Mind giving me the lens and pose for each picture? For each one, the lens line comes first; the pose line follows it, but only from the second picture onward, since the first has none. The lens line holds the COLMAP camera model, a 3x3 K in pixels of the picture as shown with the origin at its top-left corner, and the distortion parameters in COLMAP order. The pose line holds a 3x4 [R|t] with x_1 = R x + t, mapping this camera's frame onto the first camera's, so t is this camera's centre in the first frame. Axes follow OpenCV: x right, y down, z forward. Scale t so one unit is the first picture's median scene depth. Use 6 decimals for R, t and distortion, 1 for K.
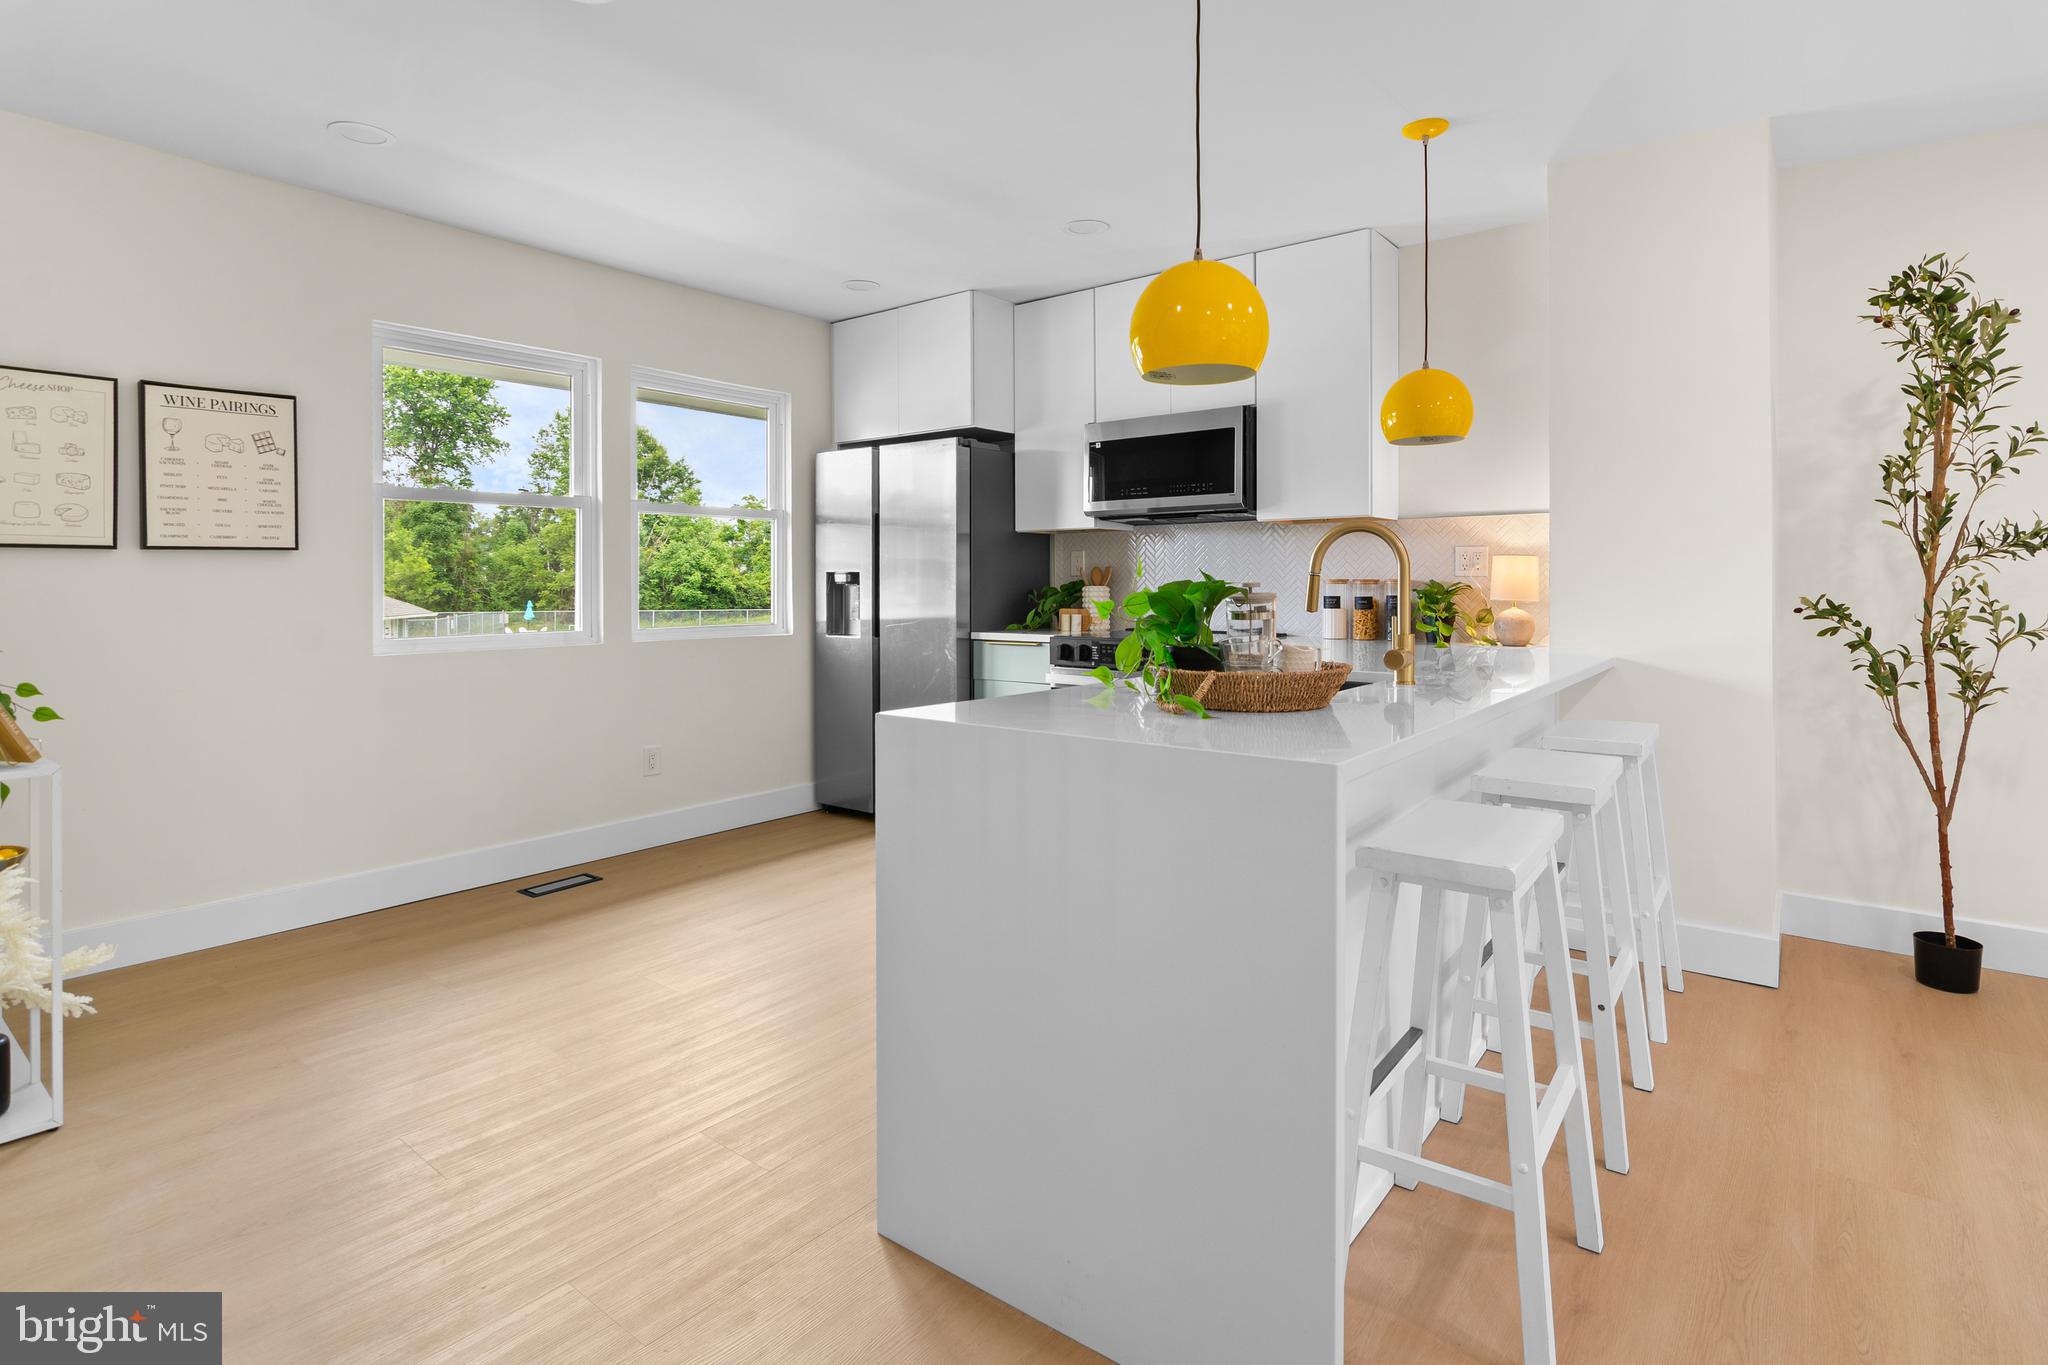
lens RADIAL K [[1033.2, 0, 1023.3], [0, 1033.2, 579.2], [0, 0, 1]] dist [-0.009633, -0.000487]
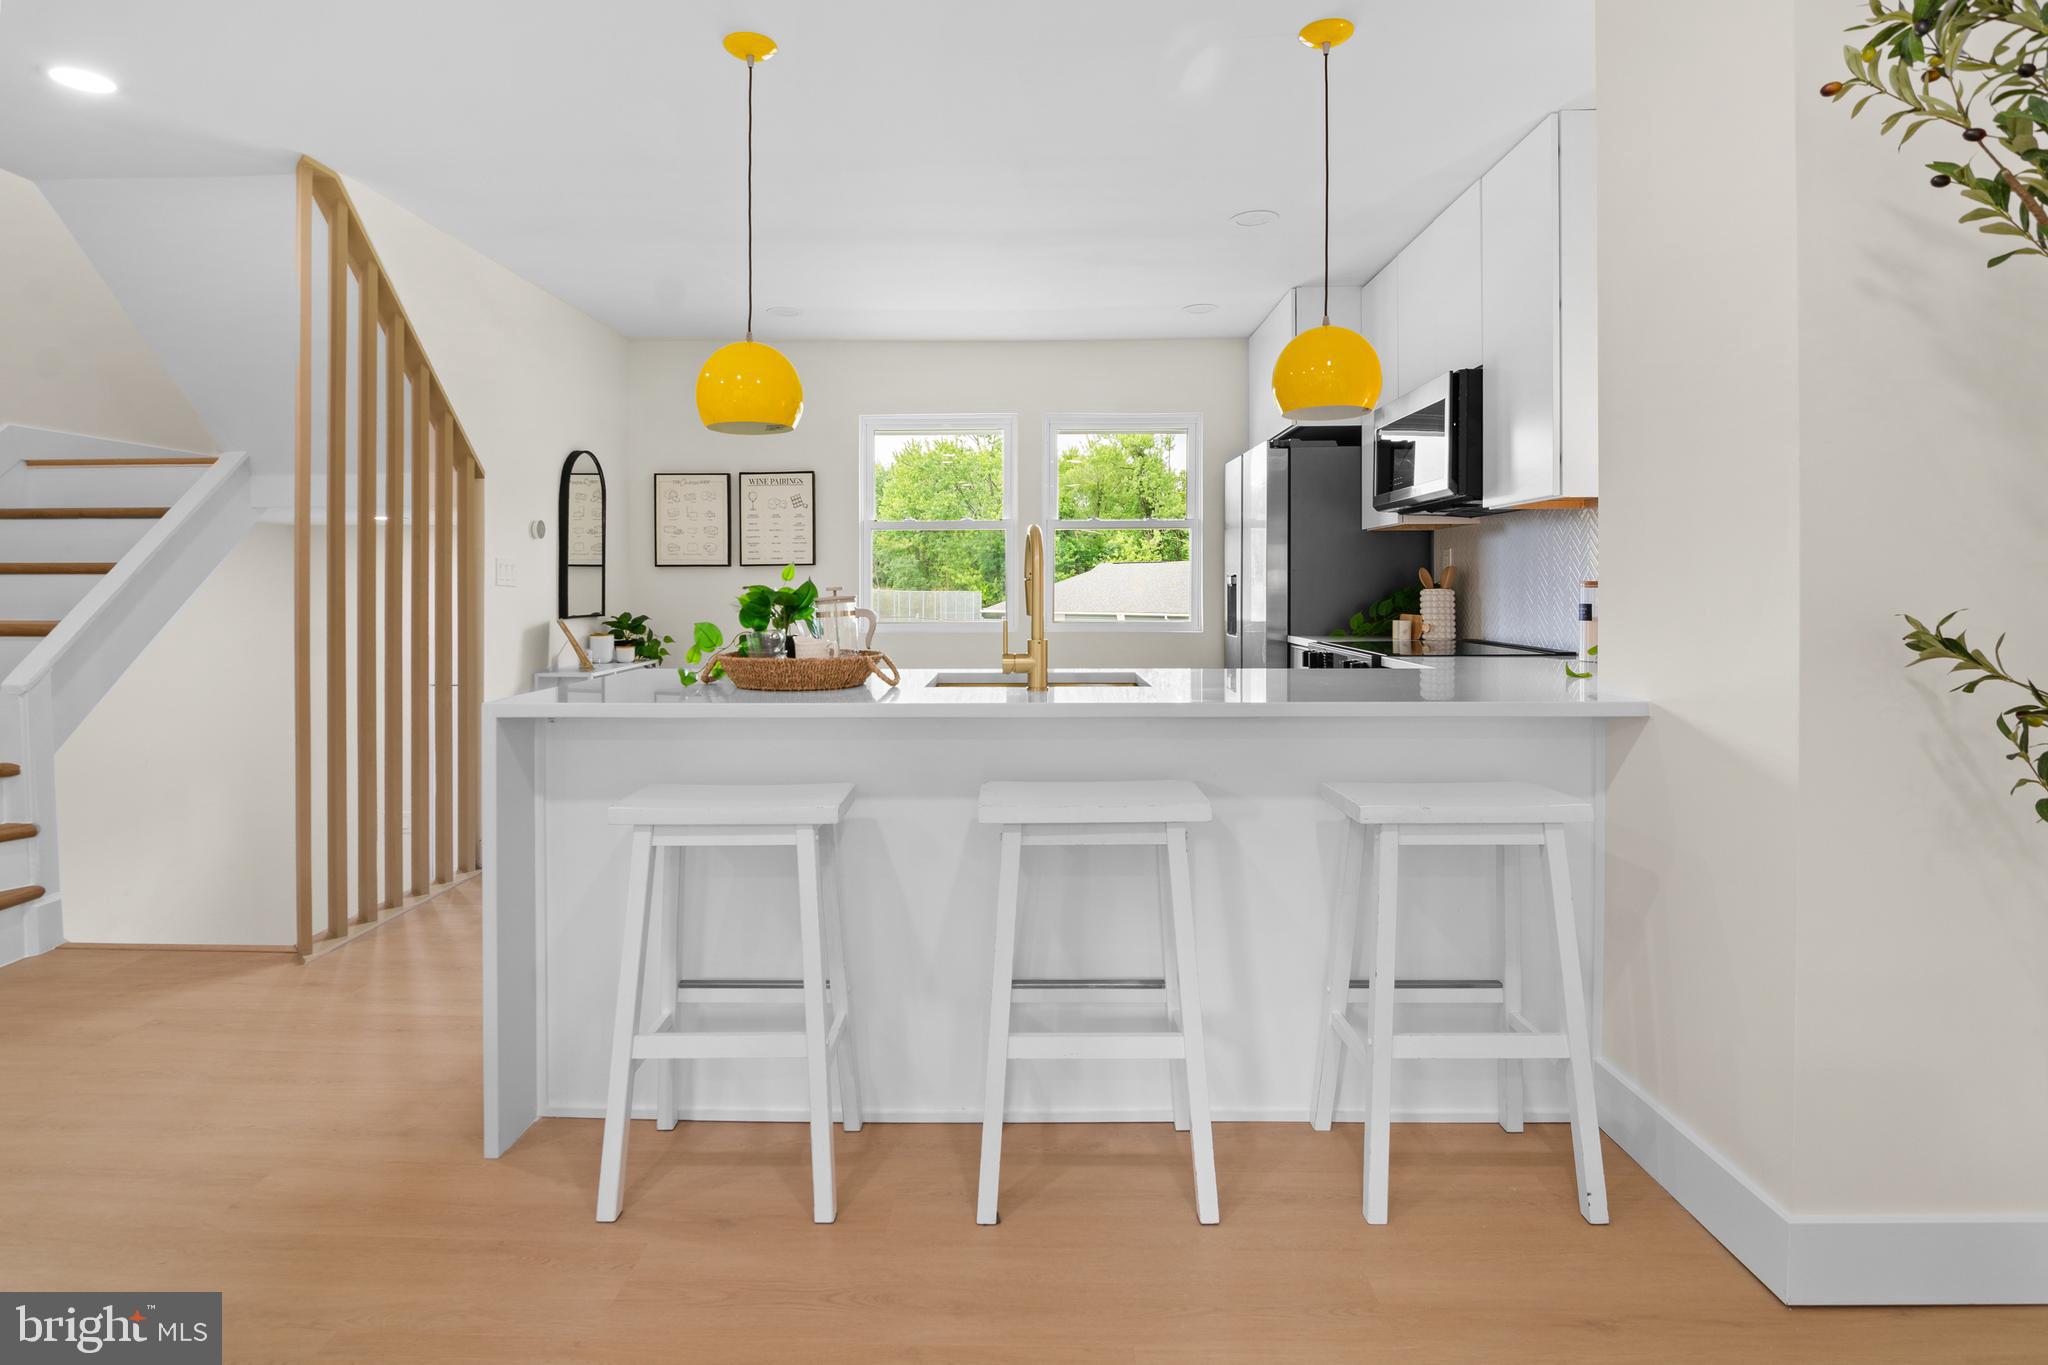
lens RADIAL K [[1033.2, 0, 1023.3], [0, 1033.2, 579.2], [0, 0, 1]] dist [-0.009633, -0.000487]
pose [[0.602116, -0.002943, -0.798403, 0.871938], [-0.000520, 0.999992, -0.004078, 0.000512], [0.798408, 0.002871, 0.602110, 0.302553]]
